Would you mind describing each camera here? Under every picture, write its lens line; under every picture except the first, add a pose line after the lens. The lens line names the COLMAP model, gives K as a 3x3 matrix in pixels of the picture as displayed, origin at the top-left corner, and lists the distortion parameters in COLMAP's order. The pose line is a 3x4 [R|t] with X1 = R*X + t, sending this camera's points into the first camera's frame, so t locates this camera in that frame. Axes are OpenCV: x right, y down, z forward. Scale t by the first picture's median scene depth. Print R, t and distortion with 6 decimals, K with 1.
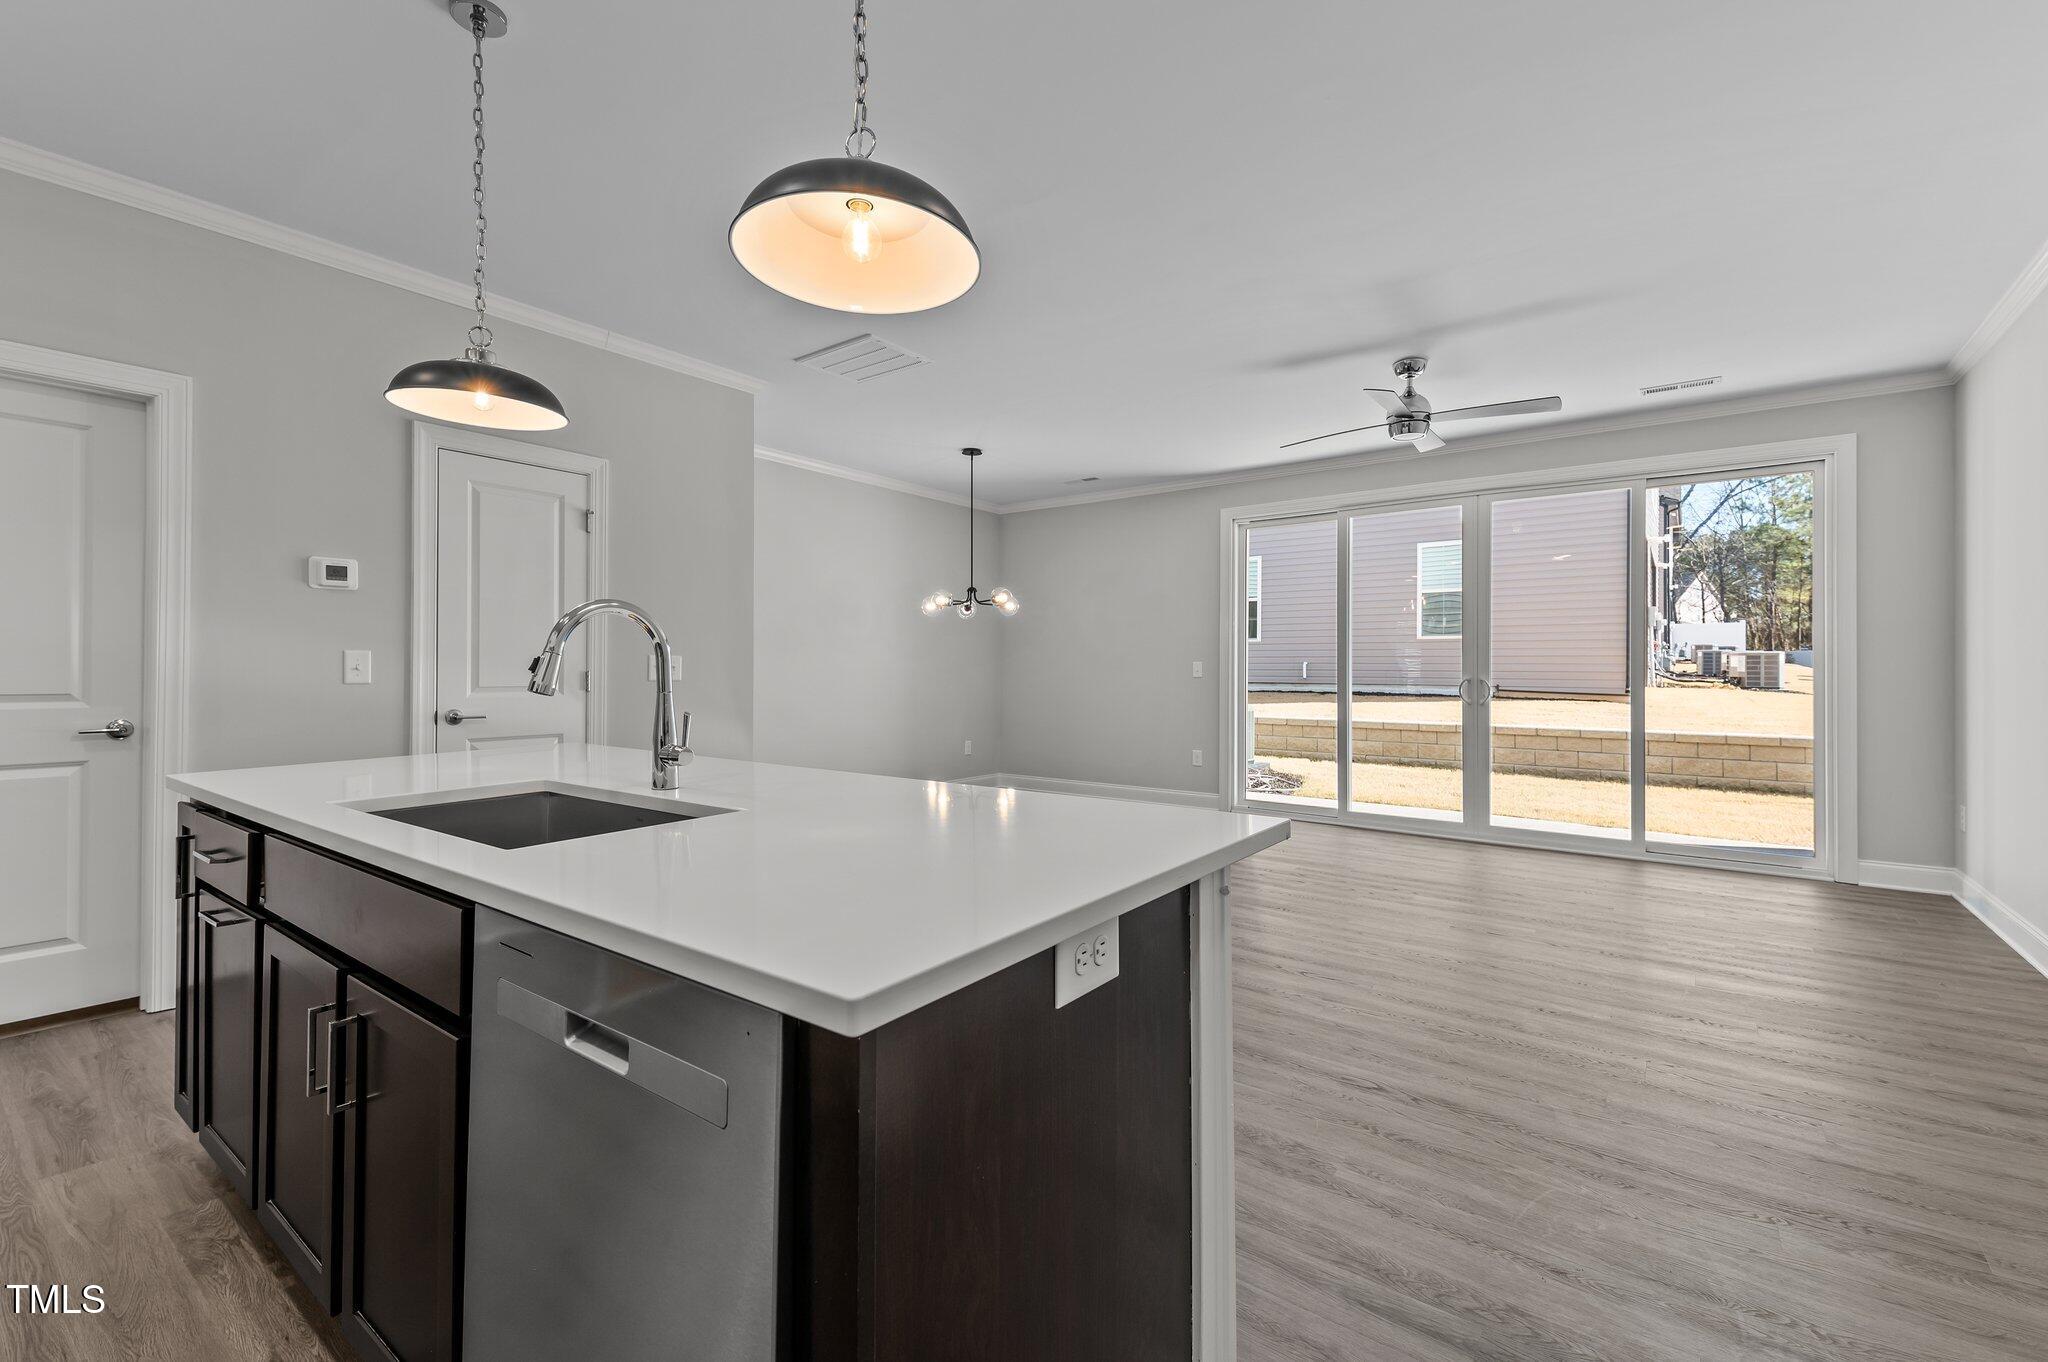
lens RADIAL K [[895.3, 0, 1033.2], [0, 895.3, 666.6], [0, 0, 1]] dist [0.008491, -0.007007]
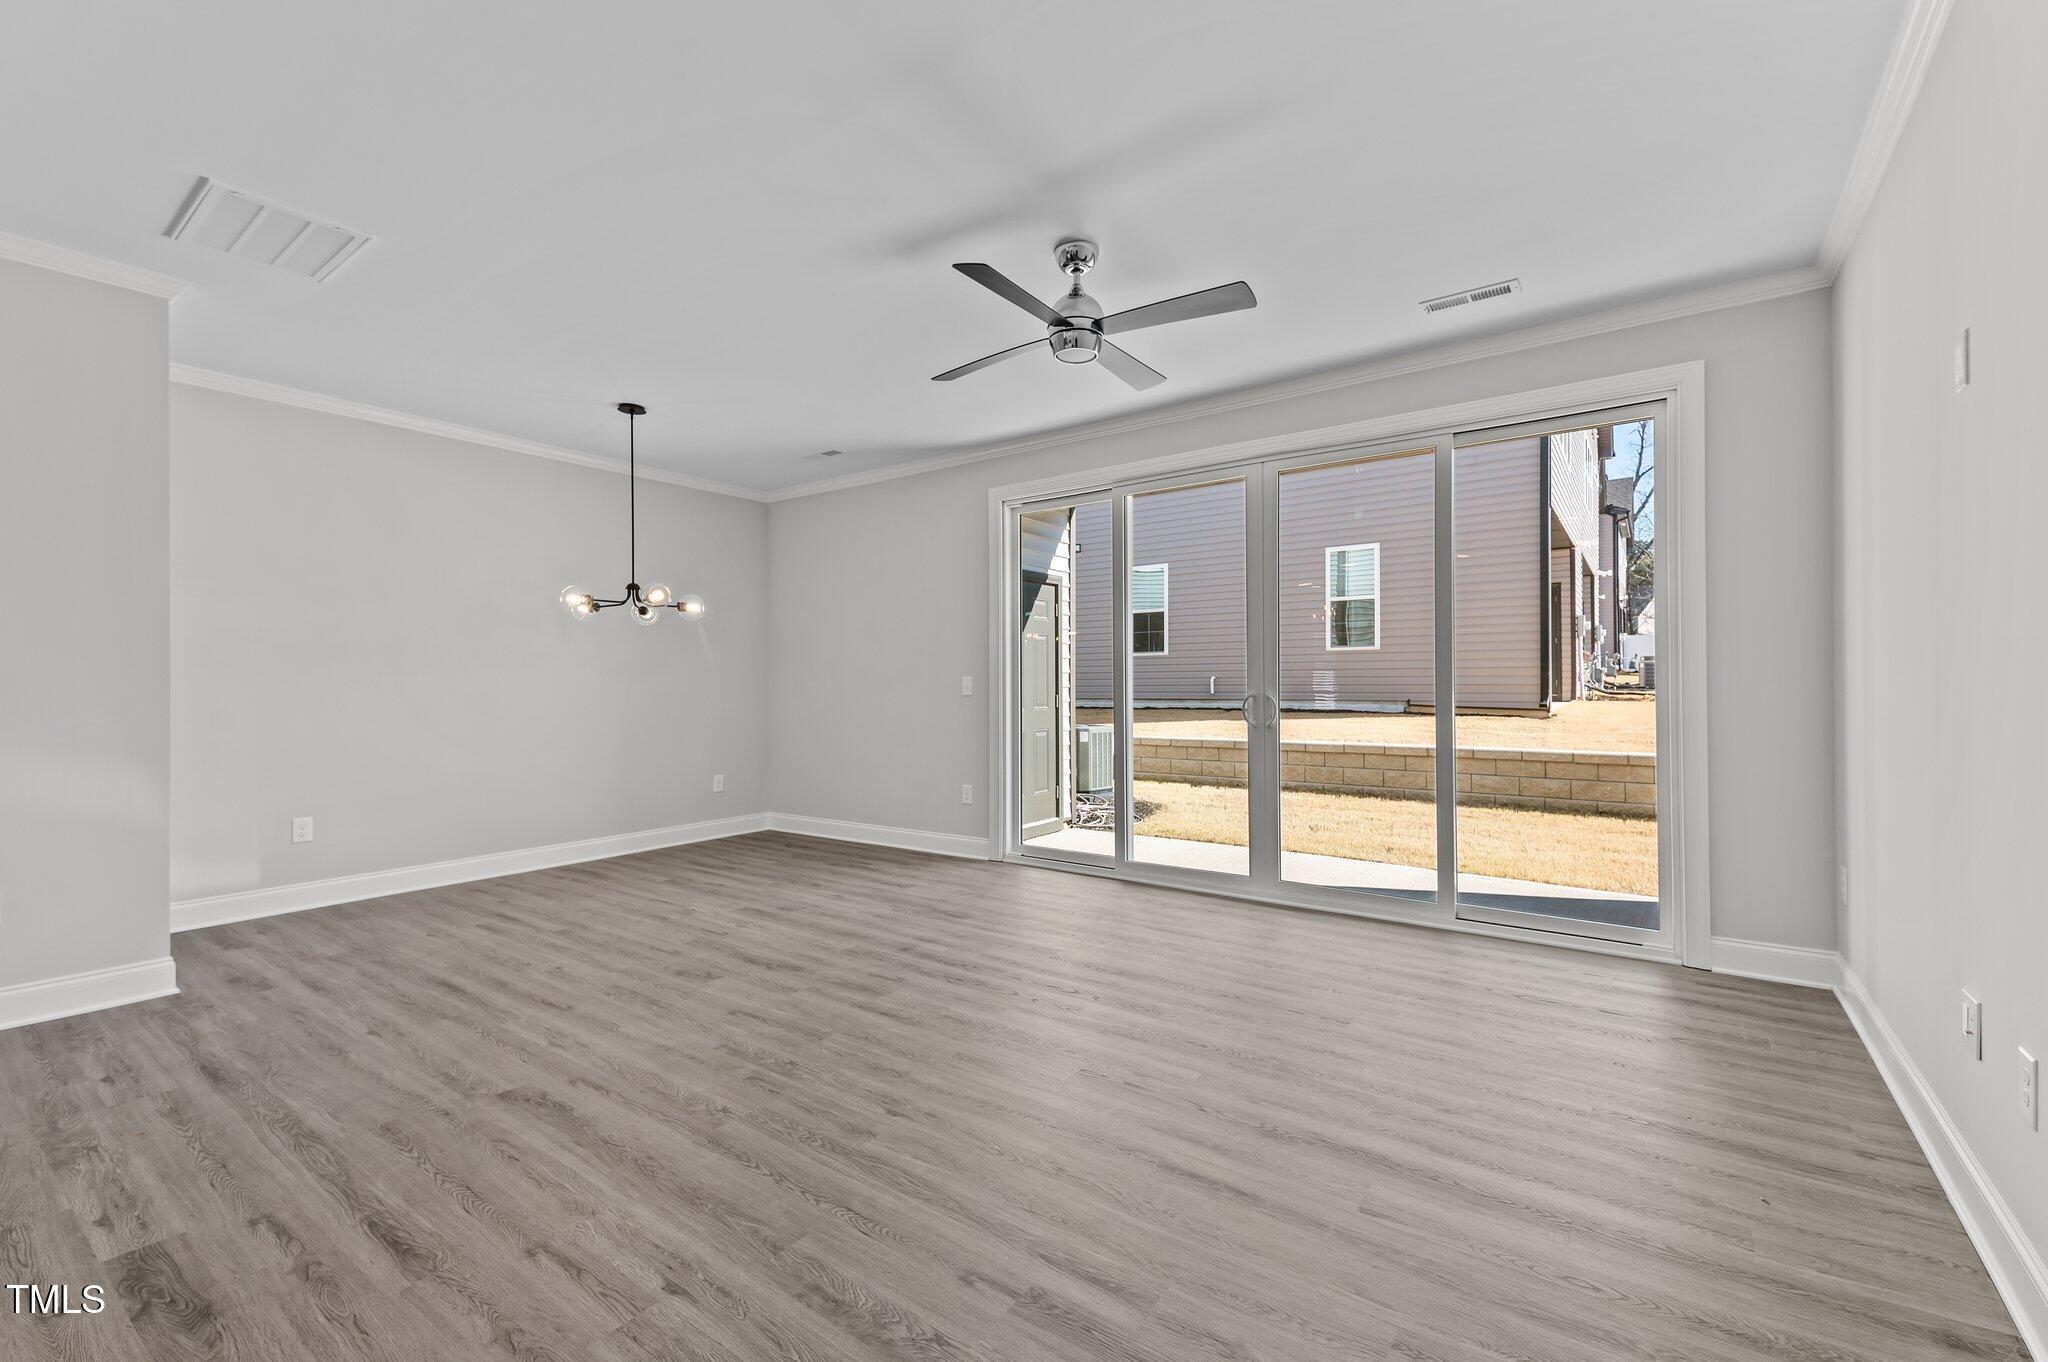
lens RADIAL K [[895.3, 0, 1030.3], [0, 895.3, 677.5], [0, 0, 1]] dist [0.008491, -0.007007]
pose [[0.999710, -0.007900, 0.022763, 0.227735], [0.008071, 0.999940, -0.007433, 0.002979], [-0.022703, 0.007615, 0.999713, 0.181889]]
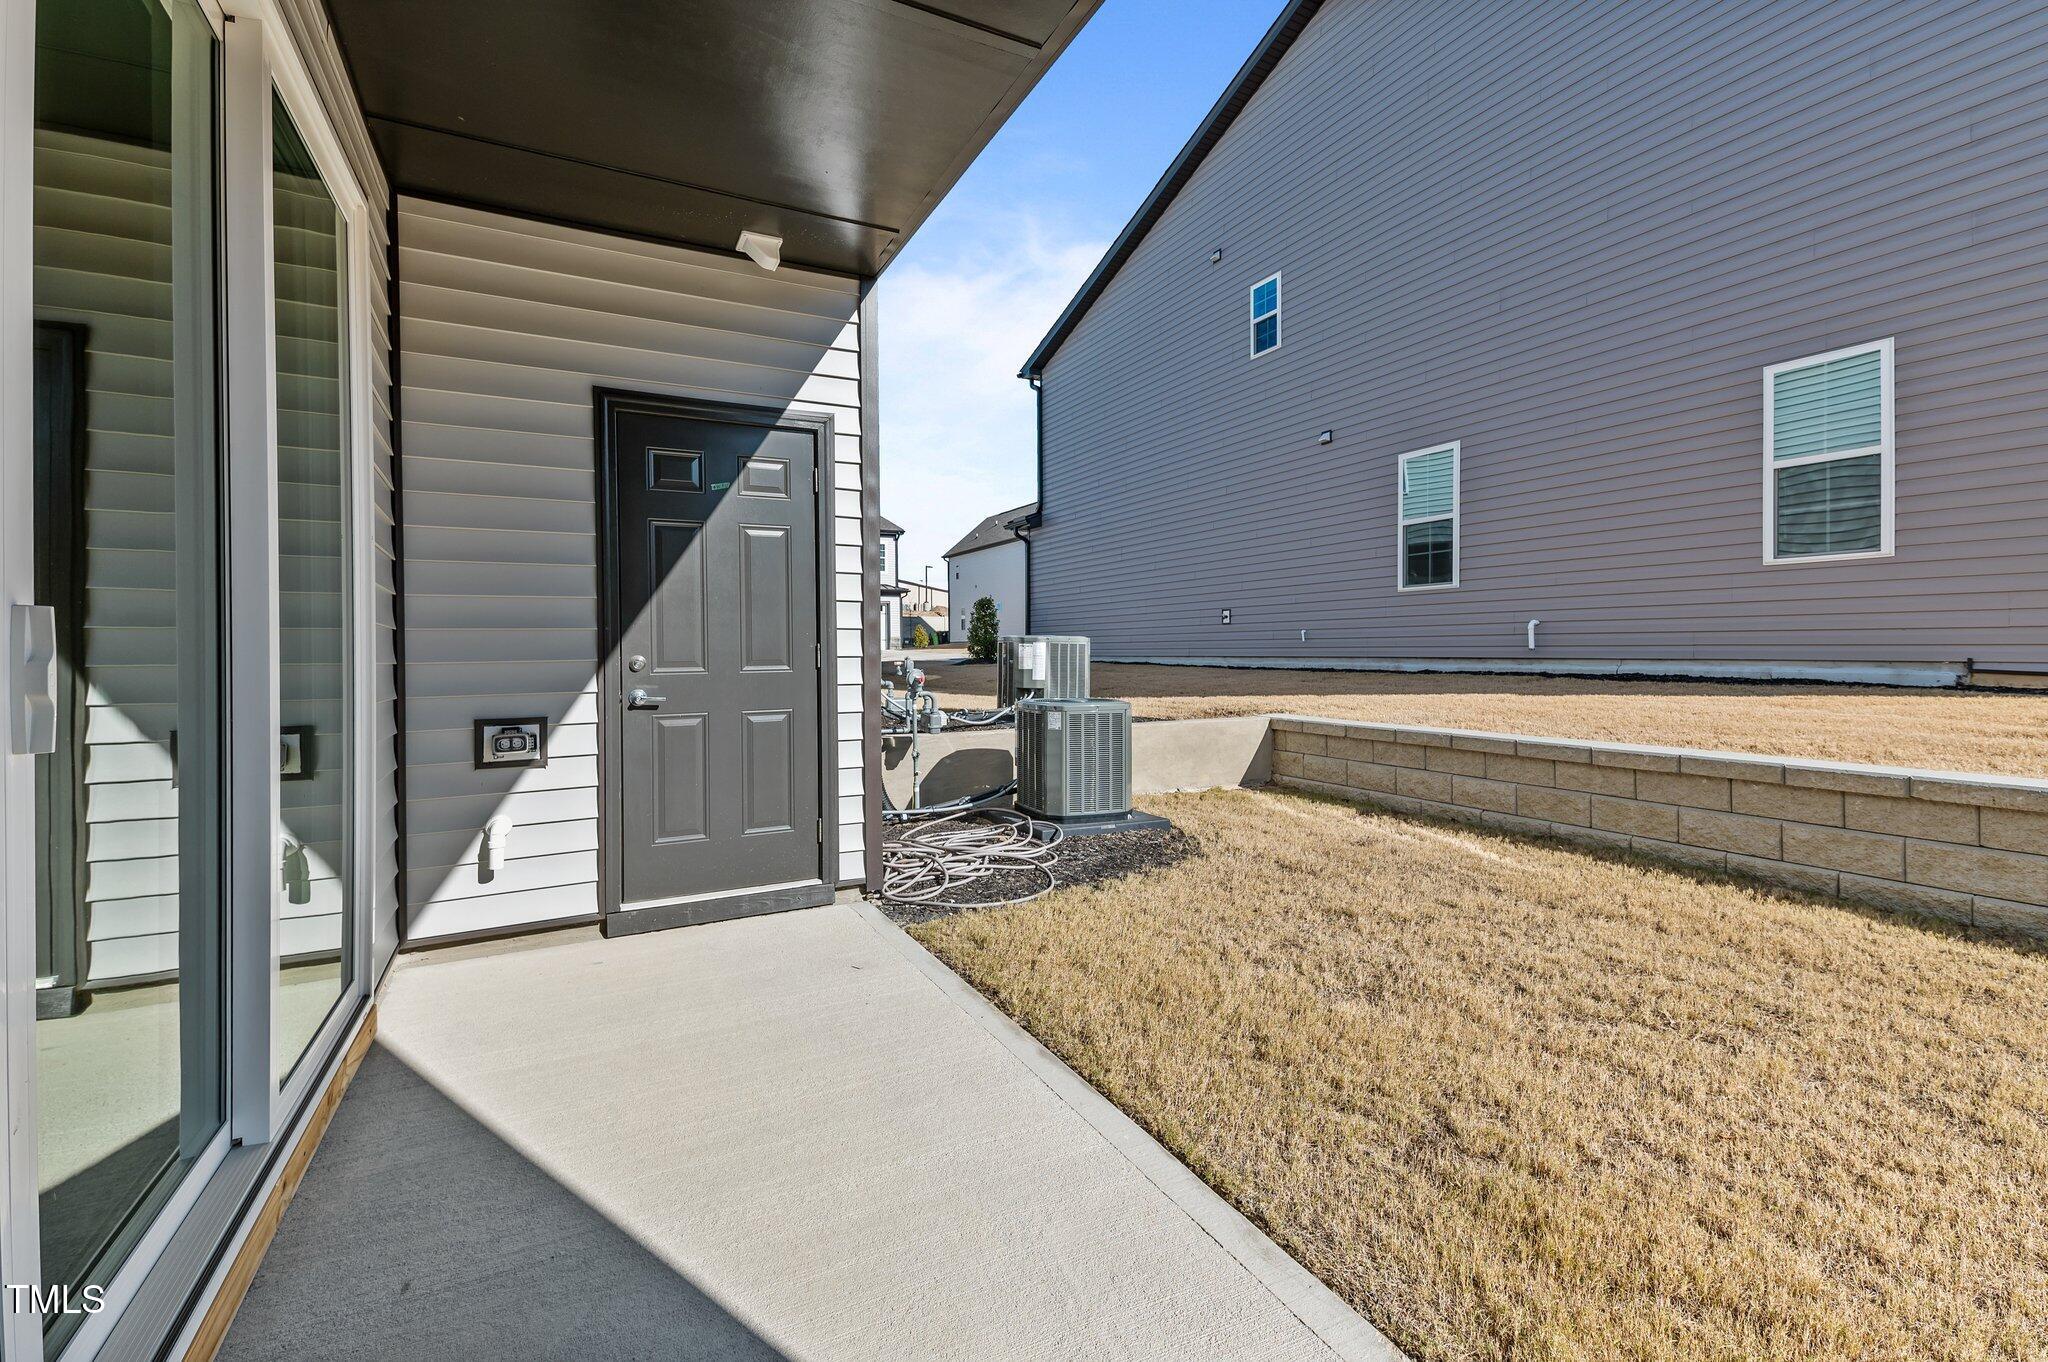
lens RADIAL K [[895.3, 0, 1004.2], [0, 895.3, 662.0], [0, 0, 1]] dist [0.008491, -0.007007]
pose [[0.880127, -0.003492, -0.474726, 0.669324], [0.011875, 0.999822, 0.014660, 0.021478], [0.474590, -0.018540, 0.880012, 0.847251]]
